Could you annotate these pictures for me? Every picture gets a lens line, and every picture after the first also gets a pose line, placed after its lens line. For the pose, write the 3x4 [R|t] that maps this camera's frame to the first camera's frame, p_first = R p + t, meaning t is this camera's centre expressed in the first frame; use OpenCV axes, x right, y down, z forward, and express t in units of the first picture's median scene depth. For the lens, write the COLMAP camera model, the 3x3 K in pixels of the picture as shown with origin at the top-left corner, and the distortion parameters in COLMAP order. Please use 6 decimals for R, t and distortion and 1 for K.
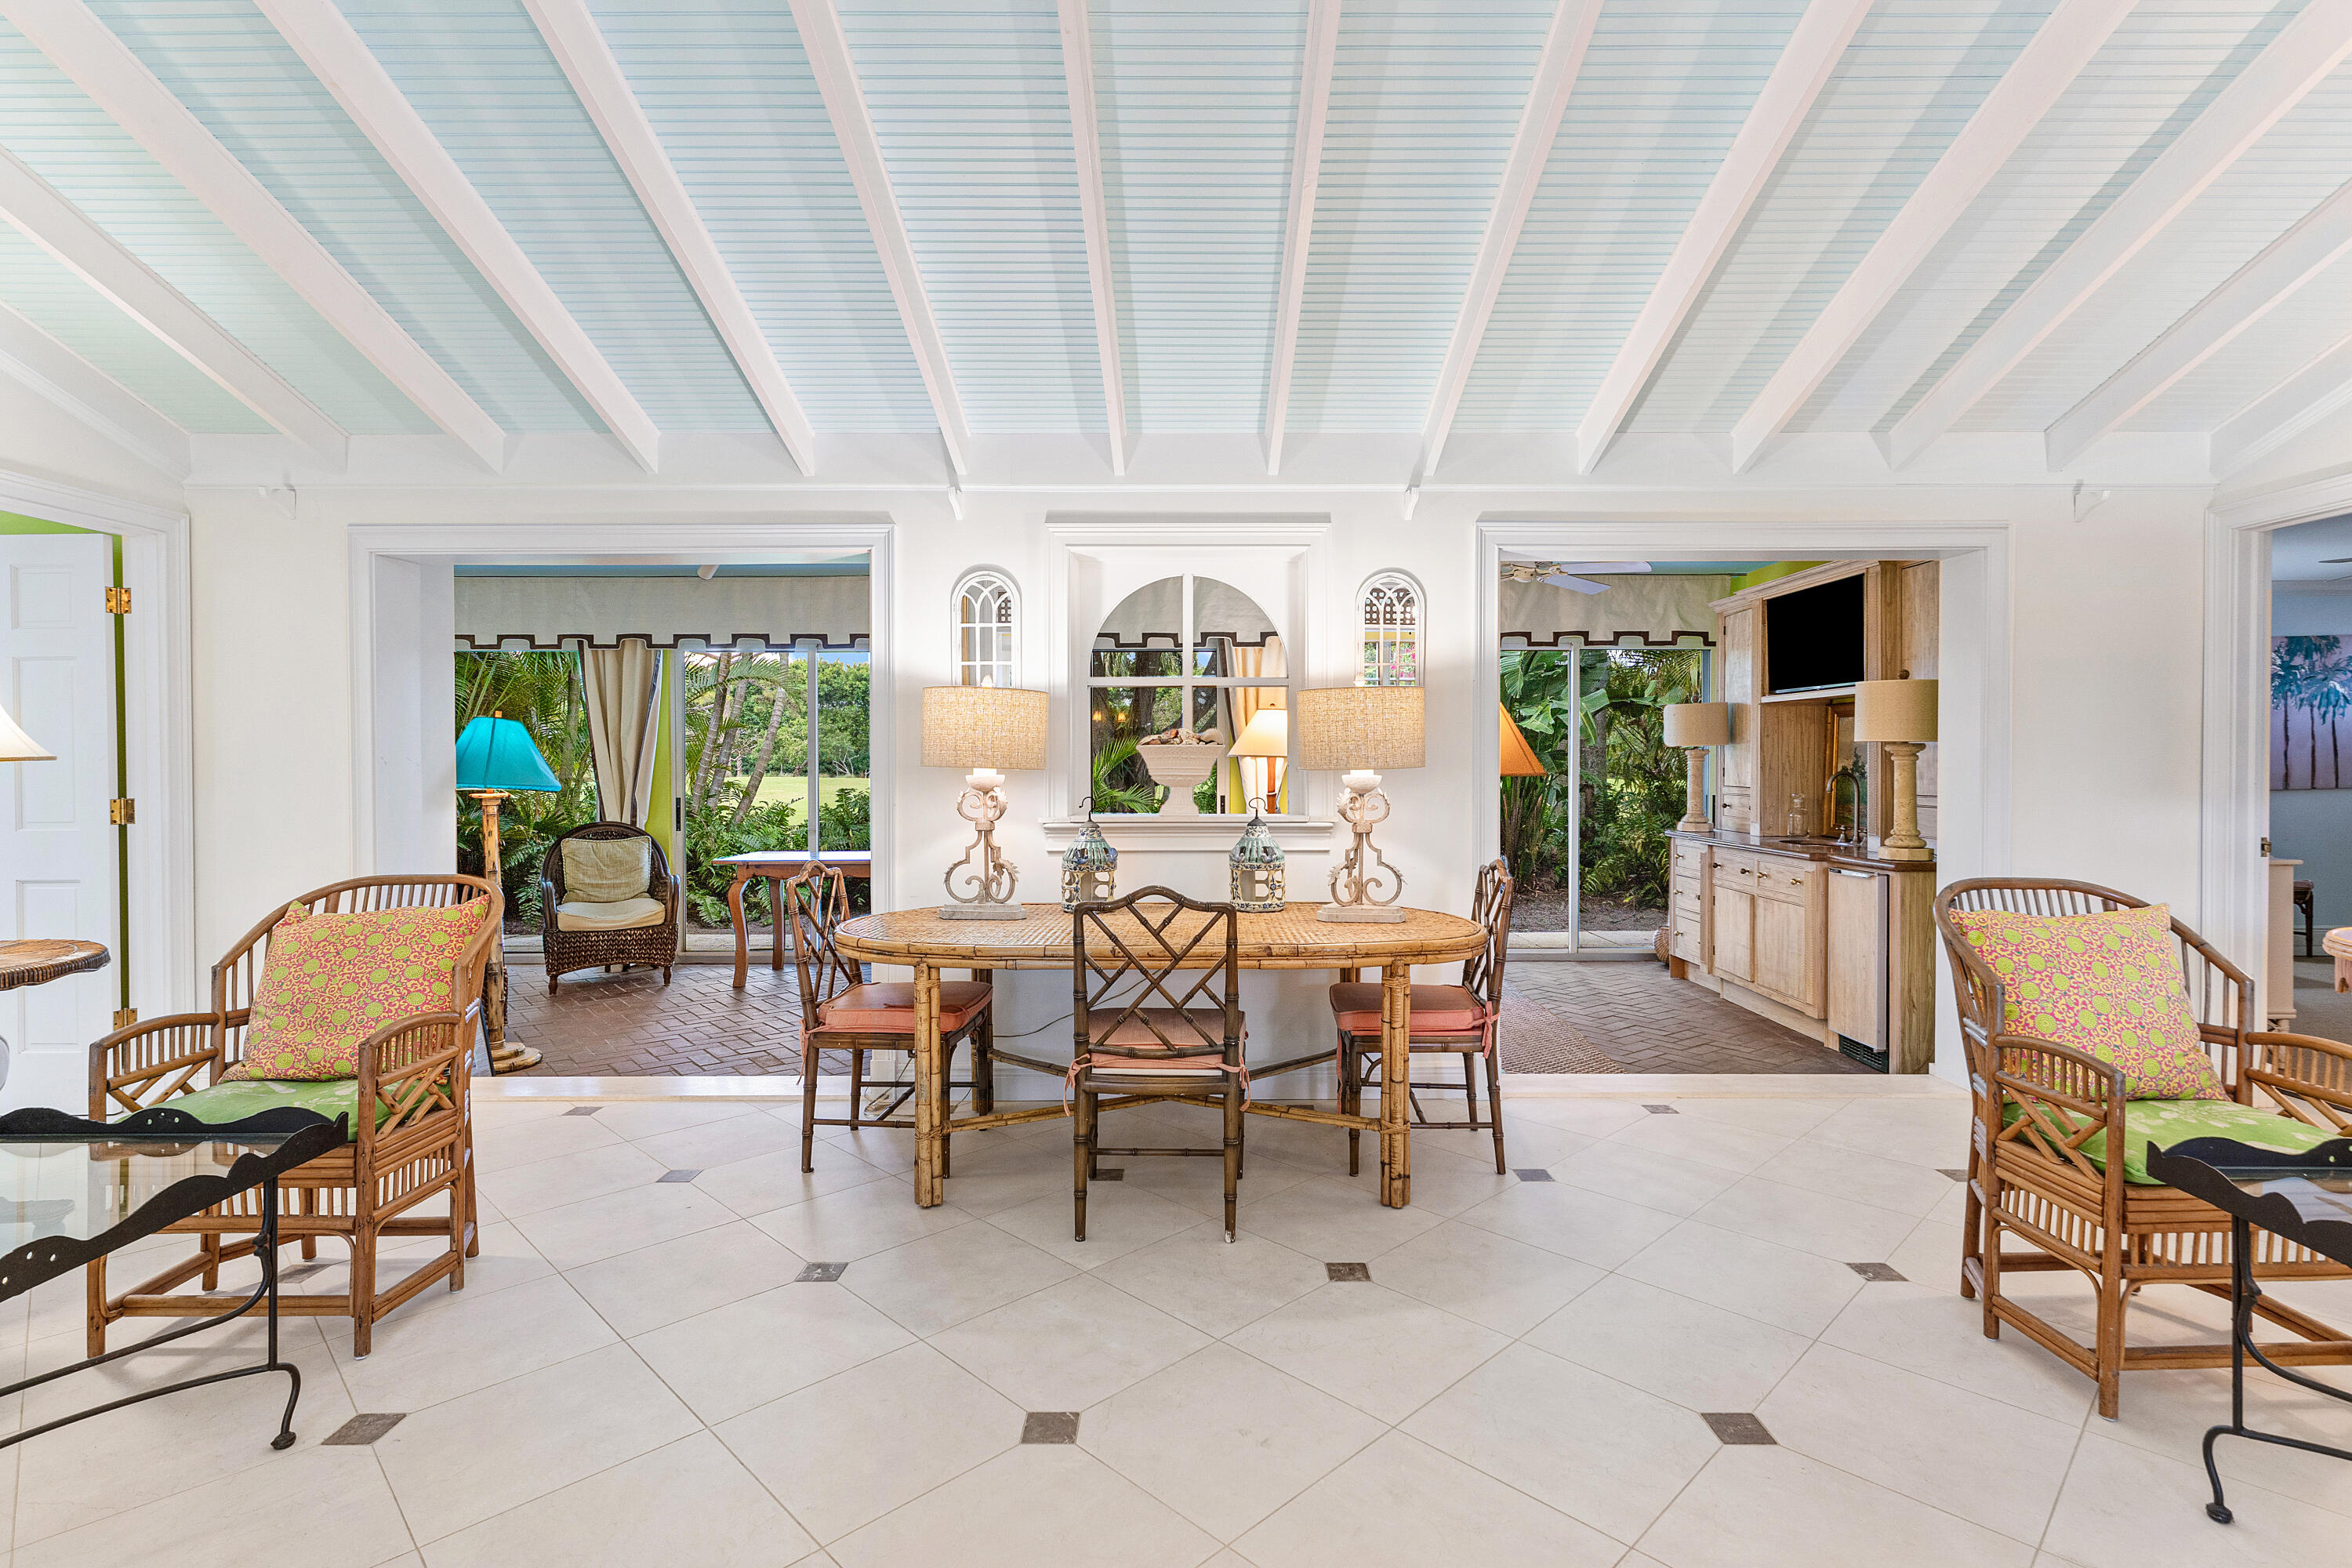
lens RADIAL K [[1146.4, 0, 1182.7], [0, 1146.4, 774.2], [0, 0, 1]] dist [0.004691, 0.000829]
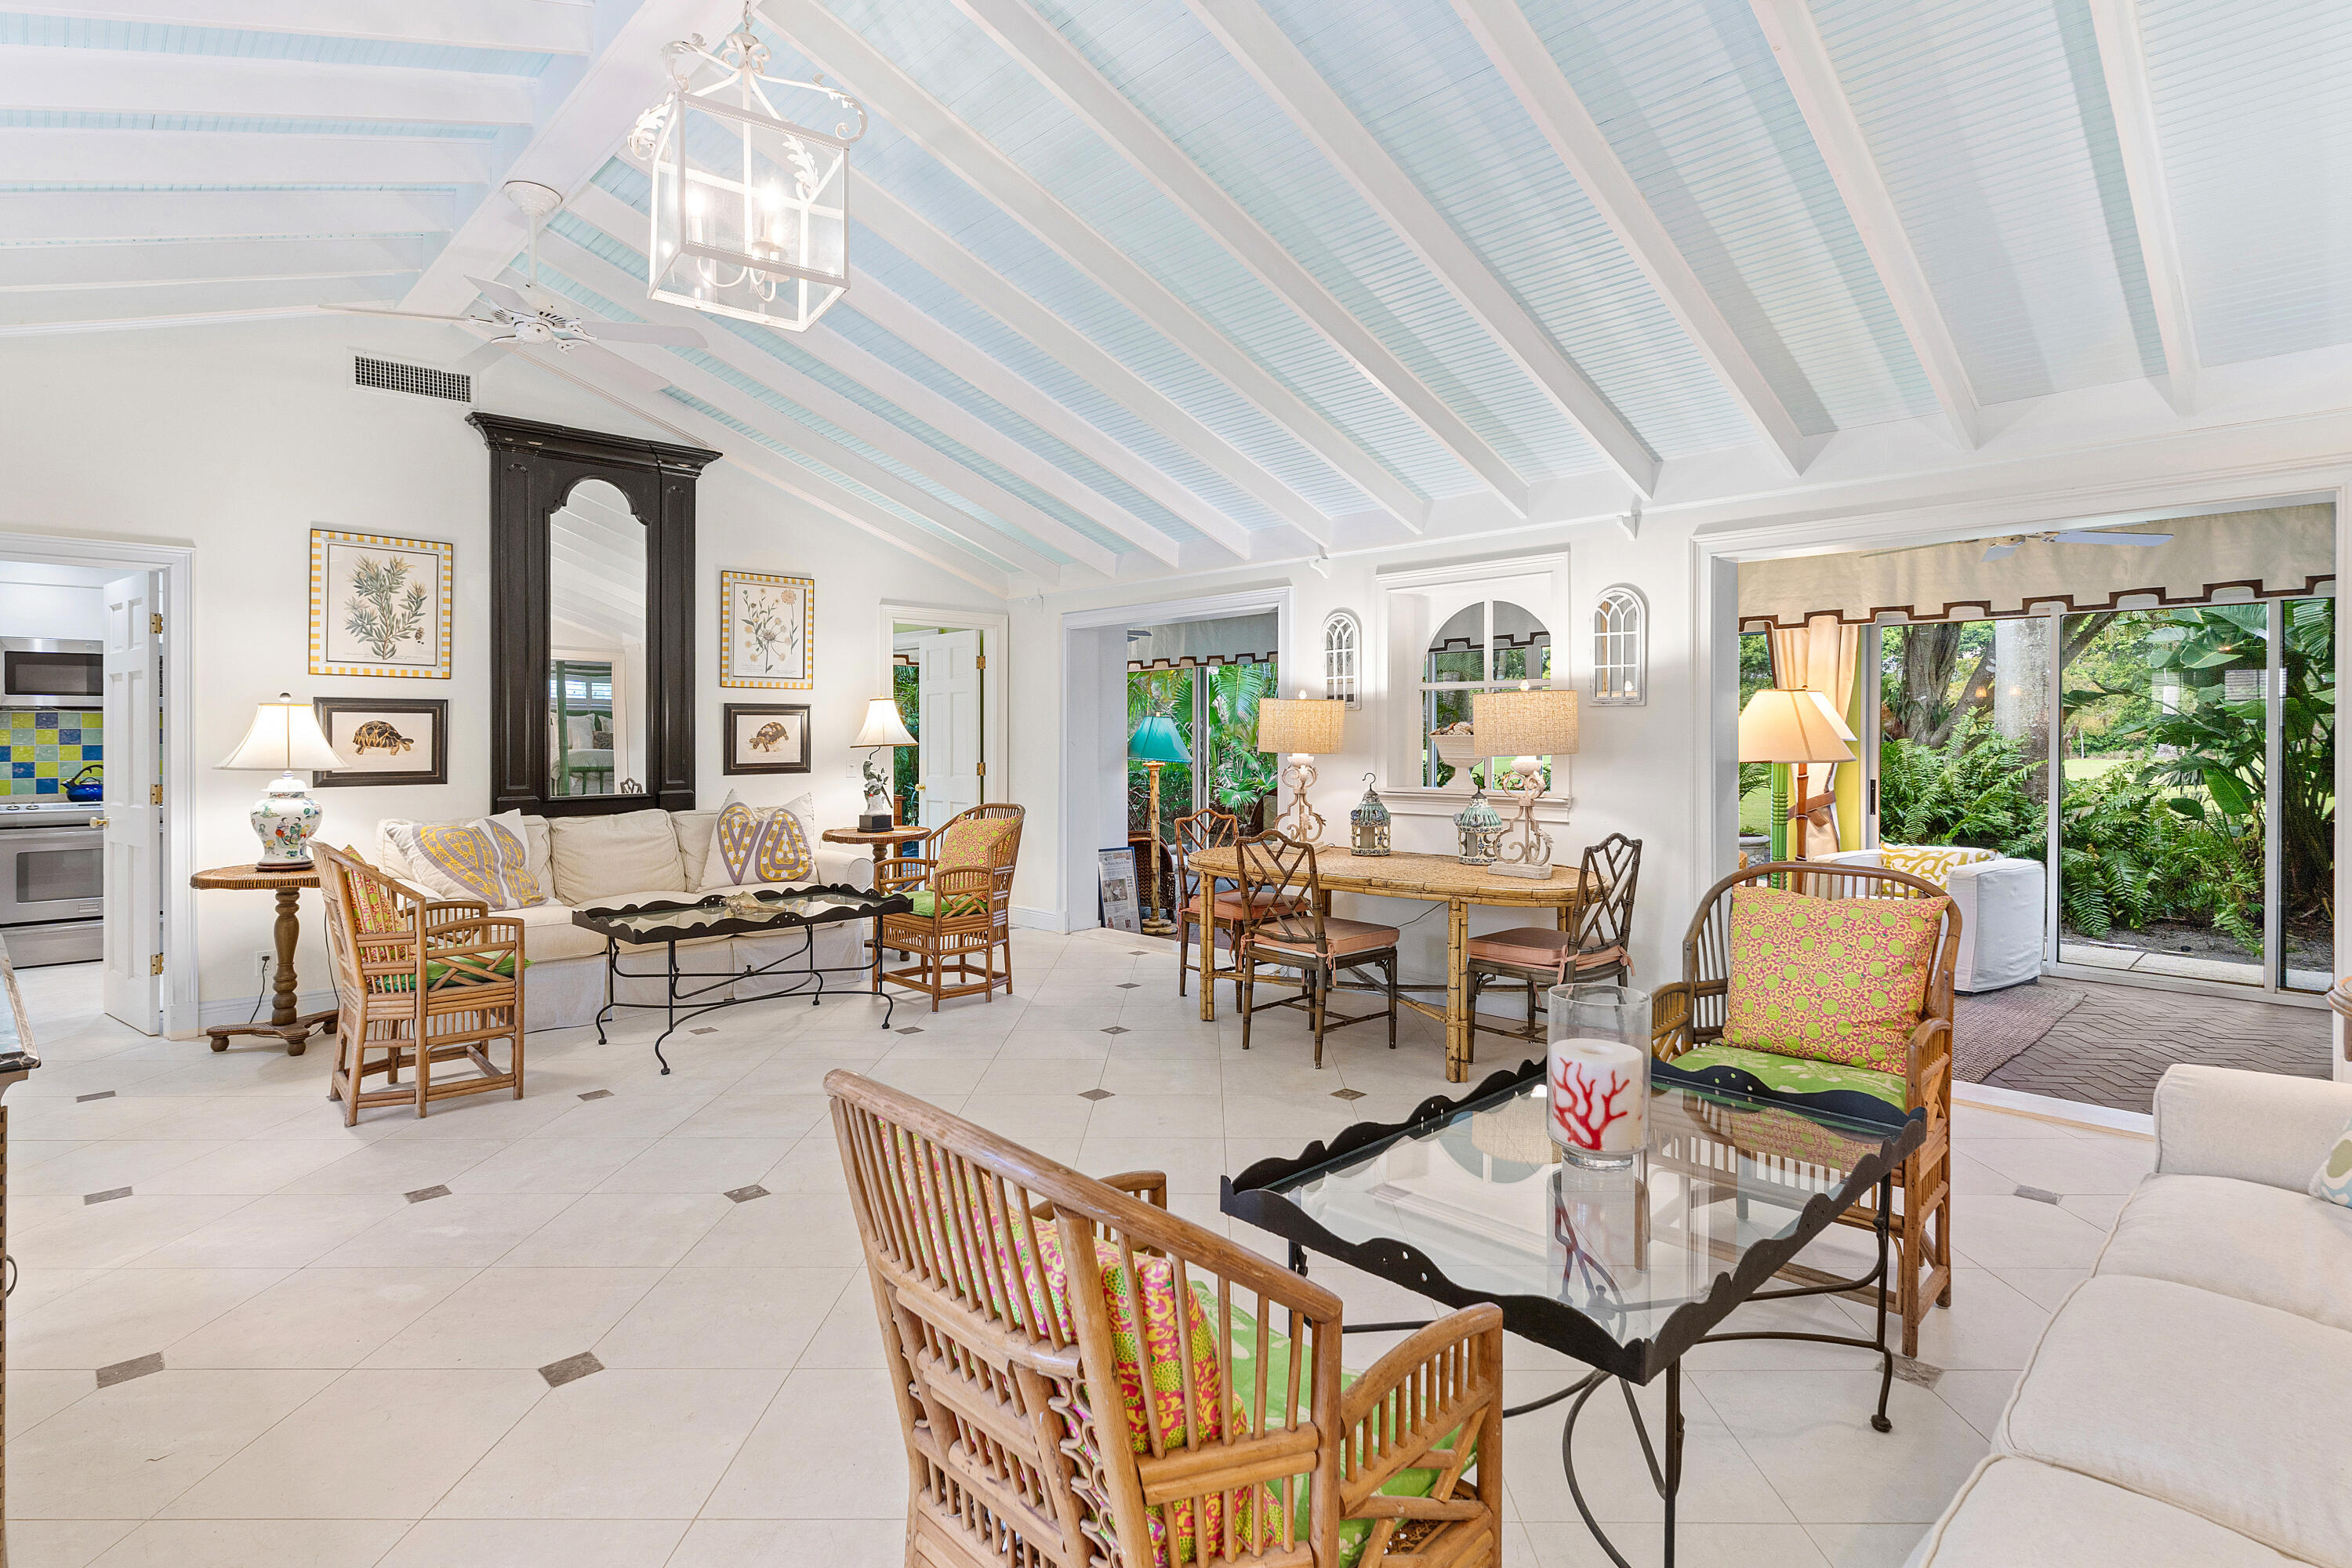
lens RADIAL K [[1131.2, 0, 1183.3], [0, 1131.2, 760.5], [0, 0, 1]] dist [-0.001204, -0.000488]
pose [[0.706932, 0.014327, -0.707137, 0.684969], [-0.007254, 0.999889, 0.013007, -0.011439], [0.707245, -0.004066, 0.706957, -0.126852]]
